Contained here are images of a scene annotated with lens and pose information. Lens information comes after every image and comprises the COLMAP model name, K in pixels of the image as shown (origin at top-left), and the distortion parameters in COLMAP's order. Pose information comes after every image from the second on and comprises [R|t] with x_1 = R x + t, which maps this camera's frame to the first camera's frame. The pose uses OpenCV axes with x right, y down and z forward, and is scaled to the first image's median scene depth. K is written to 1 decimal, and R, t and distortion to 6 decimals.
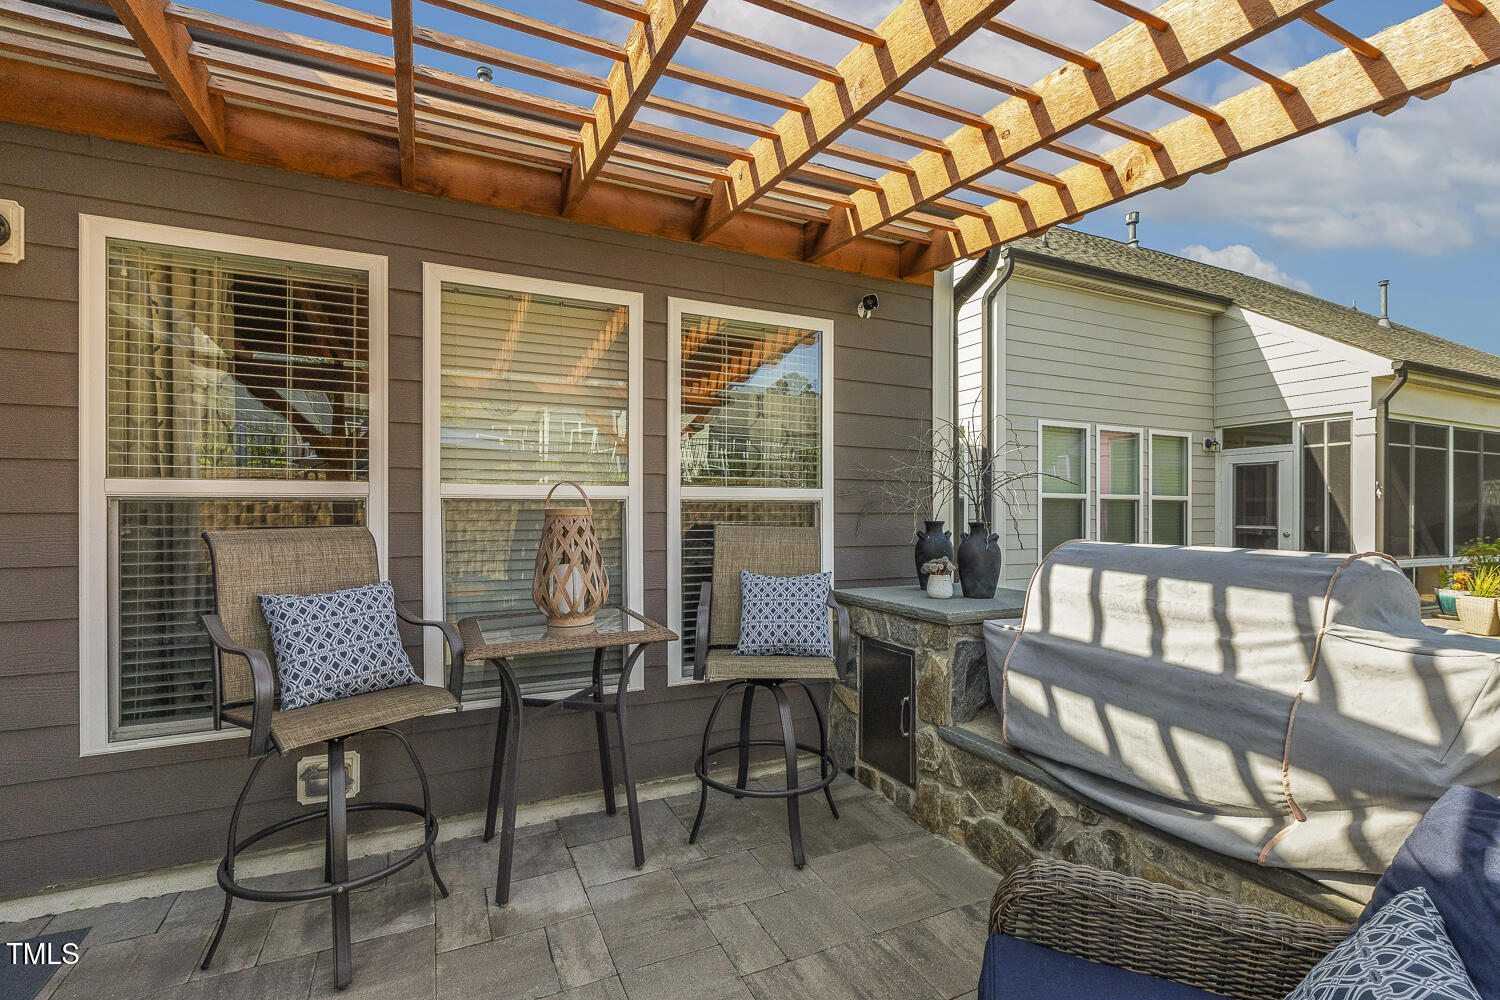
lens RADIAL K [[667.4, 0, 751.4], [0, 667.4, 505.6], [0, 0, 1]] dist [0.001439, 0.000138]
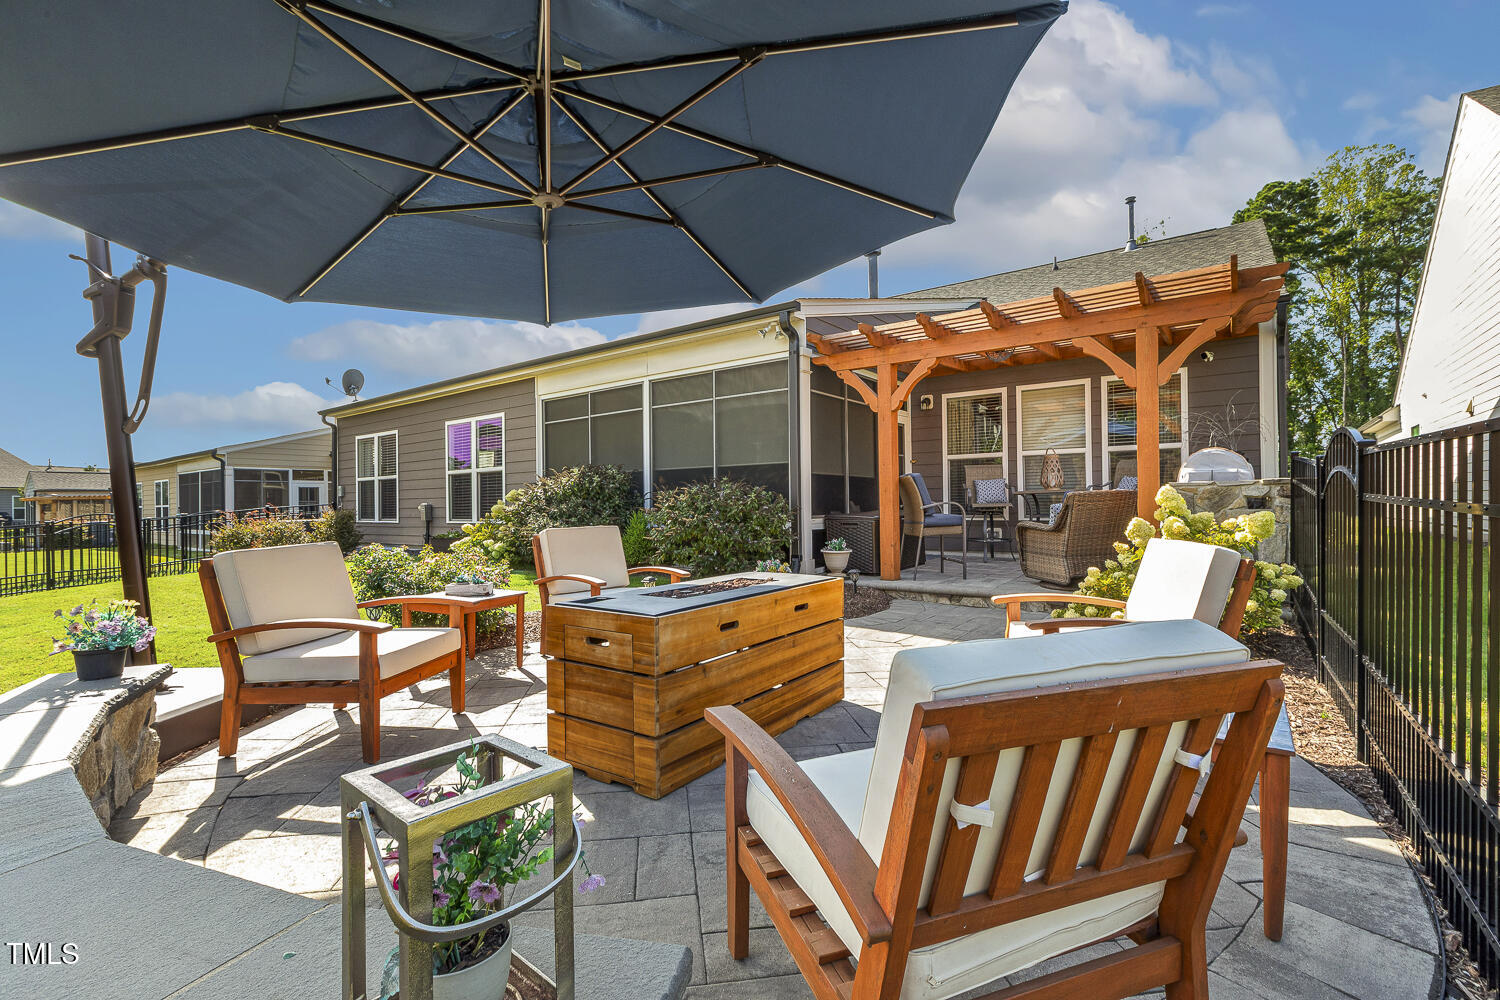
lens RADIAL K [[667.4, 0, 751.4], [0, 667.4, 505.6], [0, 0, 1]] dist [0.001439, 0.000138]
pose [[0.478293, 0.003447, -0.878194, 1.919976], [0.020277, 0.999682, 0.014967, 0.169868], [0.877966, -0.024966, 0.478071, -1.888198]]
